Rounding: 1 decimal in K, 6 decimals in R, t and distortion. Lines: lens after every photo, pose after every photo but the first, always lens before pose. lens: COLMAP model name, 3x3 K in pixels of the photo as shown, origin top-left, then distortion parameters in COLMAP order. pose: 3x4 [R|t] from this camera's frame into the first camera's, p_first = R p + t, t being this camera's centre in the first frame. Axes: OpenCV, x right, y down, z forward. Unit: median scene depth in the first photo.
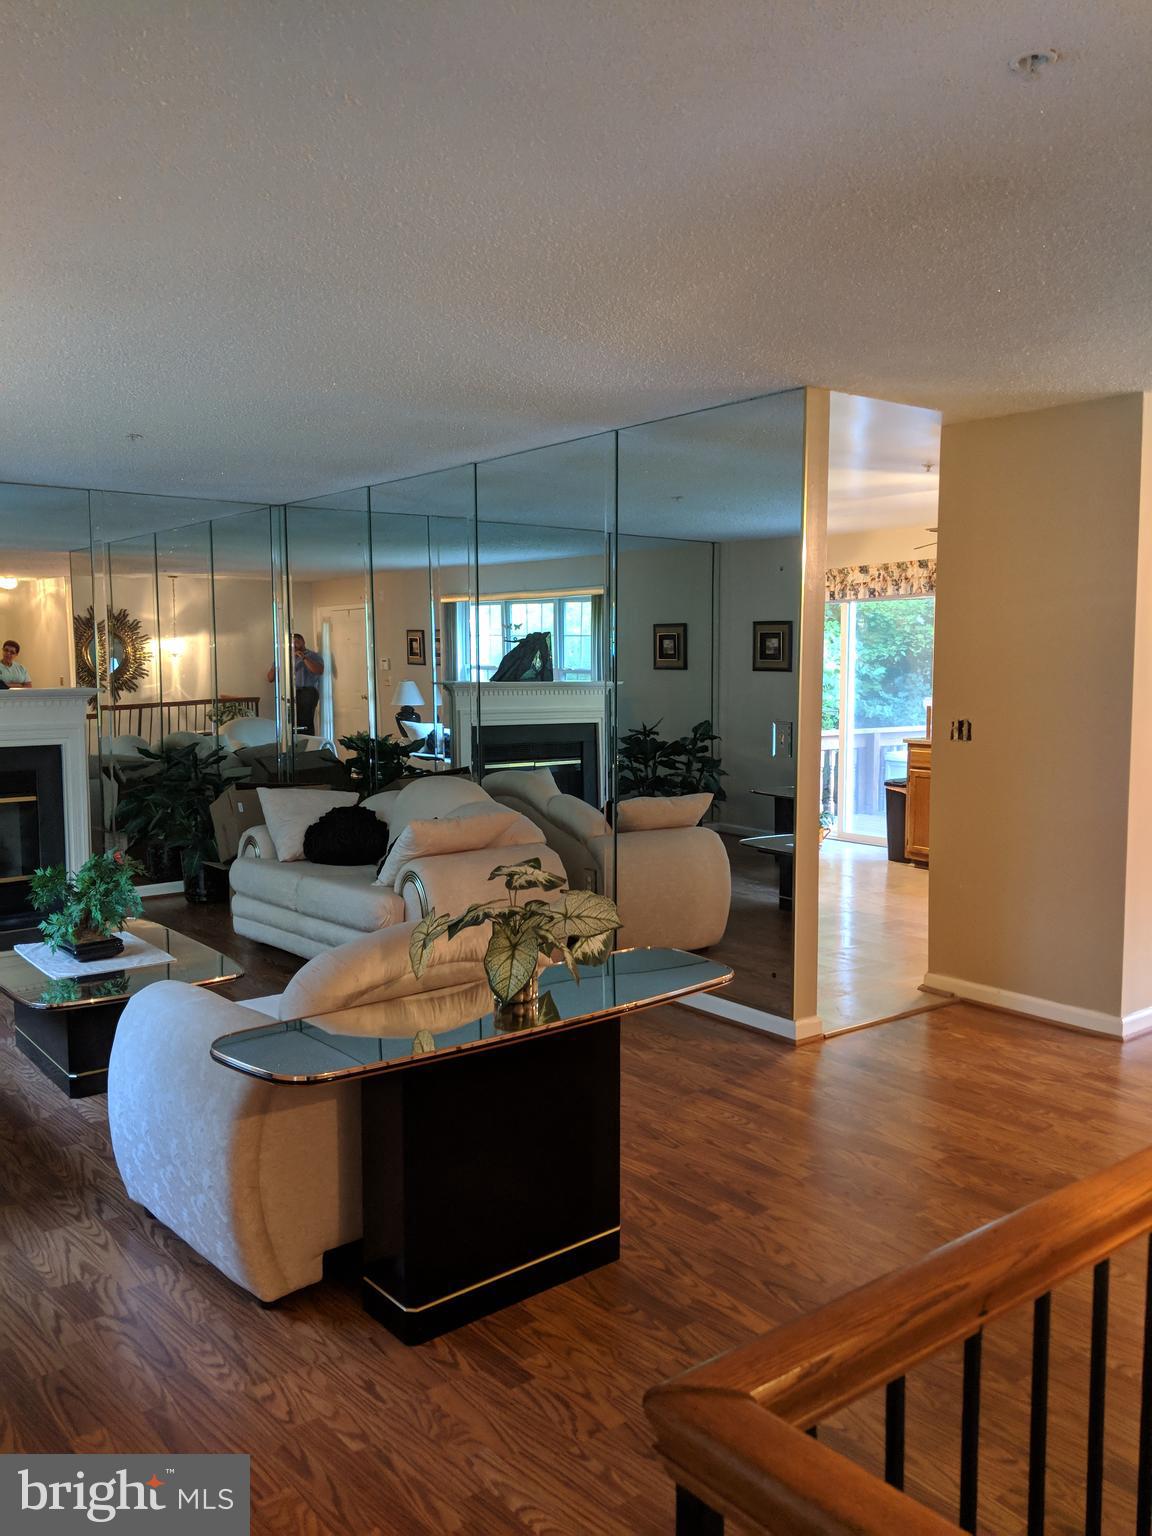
lens RADIAL K [[1233.6, 0, 583.4], [0, 1233.6, 772.0], [0, 0, 1]] dist [0.009754, 0.002005]
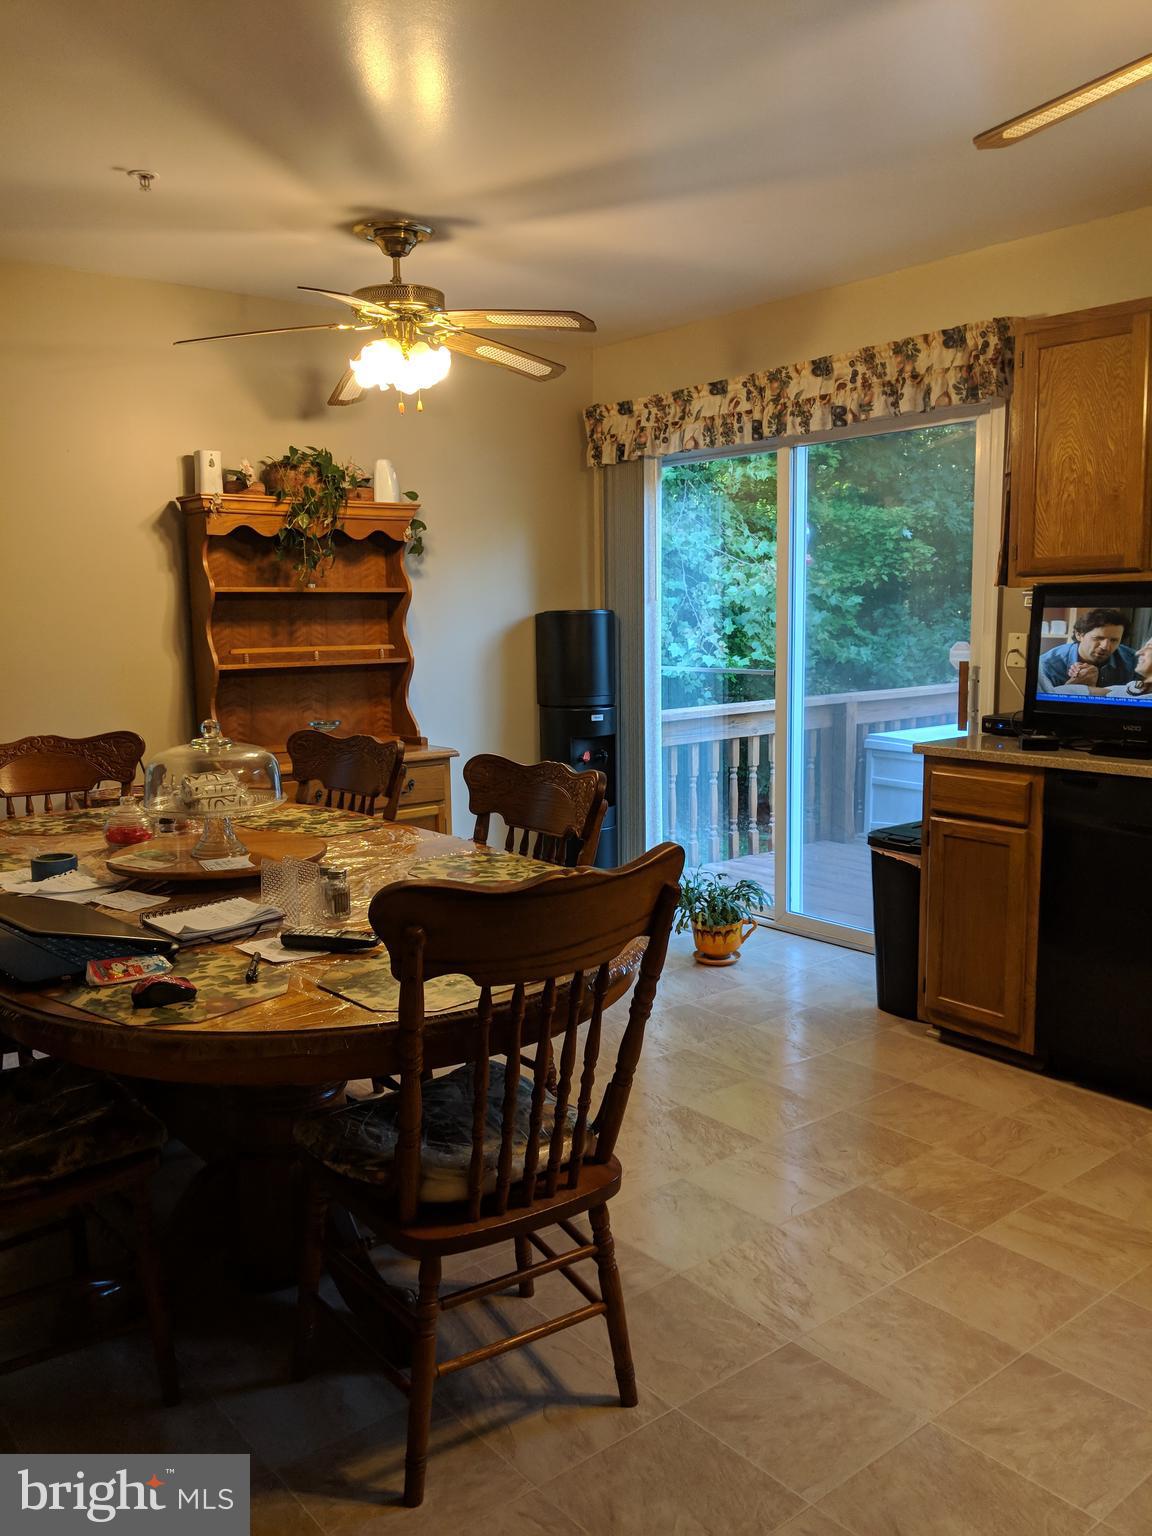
lens RADIAL K [[1233.6, 0, 568.9], [0, 1233.6, 765.4], [0, 0, 1]] dist [0.009754, 0.002005]
pose [[0.999836, -0.016146, 0.008196, 0.124271], [0.015786, 0.998984, 0.042217, -0.034522], [-0.008870, -0.042081, 0.999075, 0.523056]]
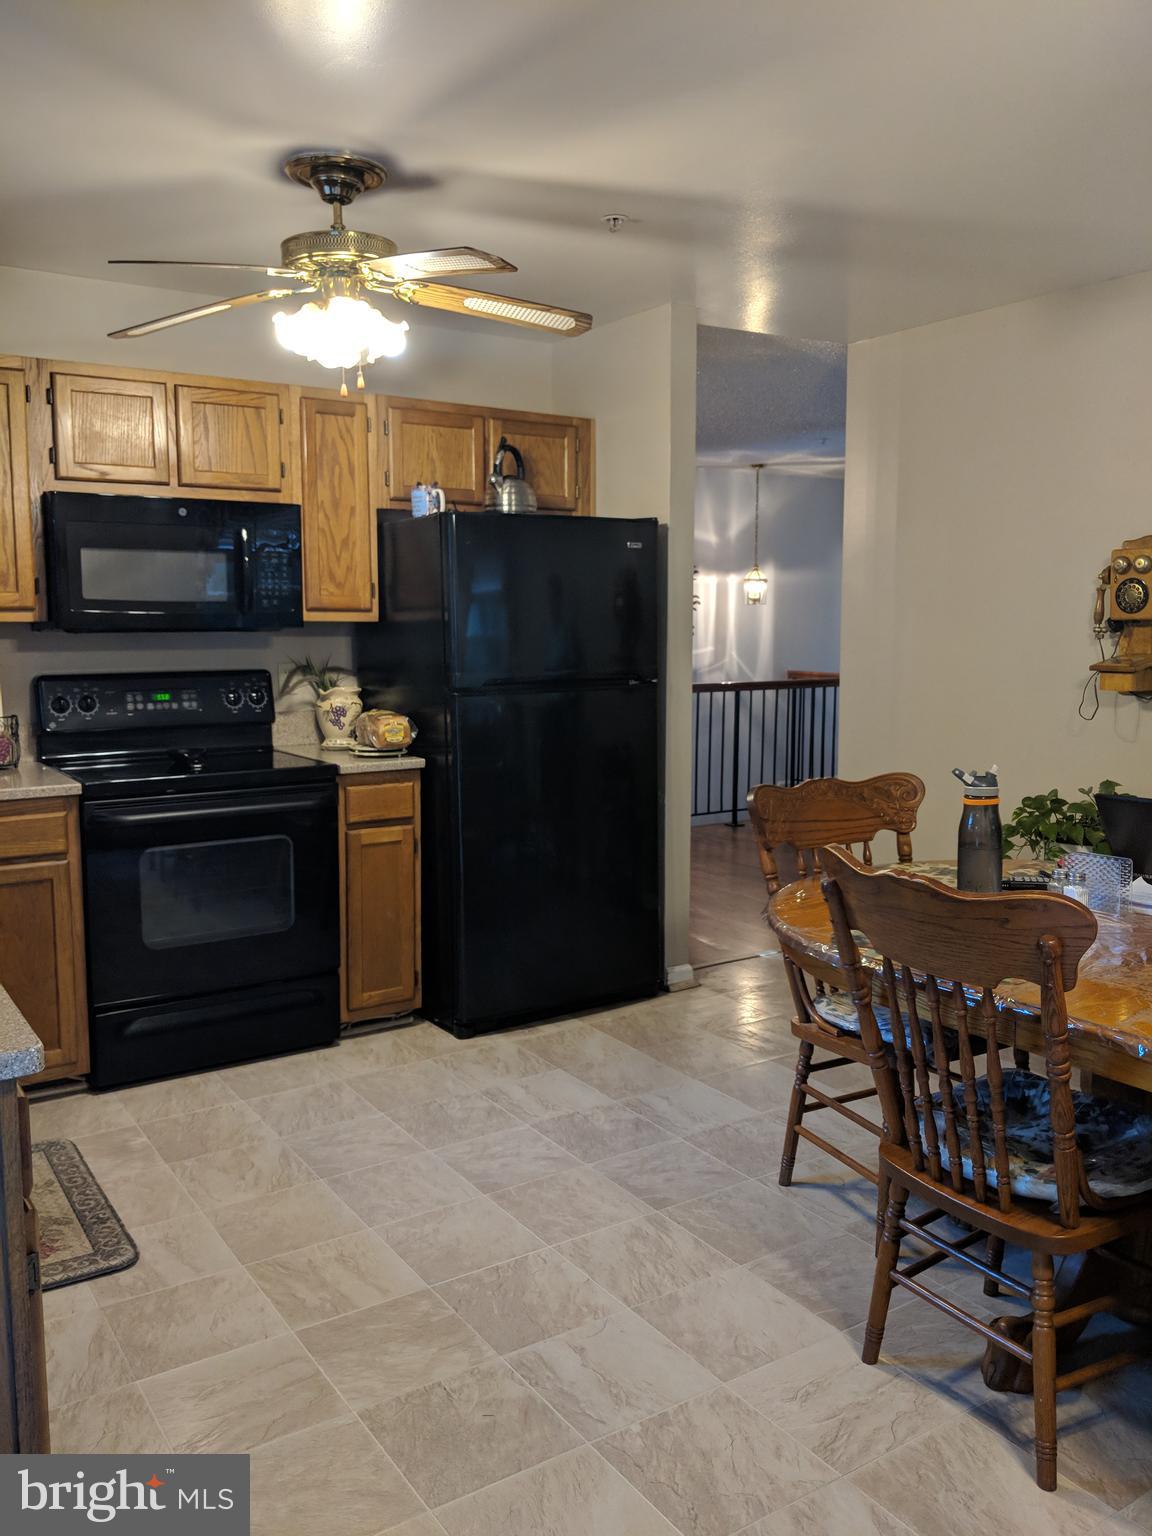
lens RADIAL K [[1233.6, 0, 575.1], [0, 1233.6, 768.5], [0, 0, 1]] dist [0.009754, 0.002005]
pose [[-0.995872, -0.011048, 0.090090, 0.157263], [0.008066, 0.977863, 0.209089, -0.077742], [-0.090406, 0.208952, -0.973738, 0.975522]]
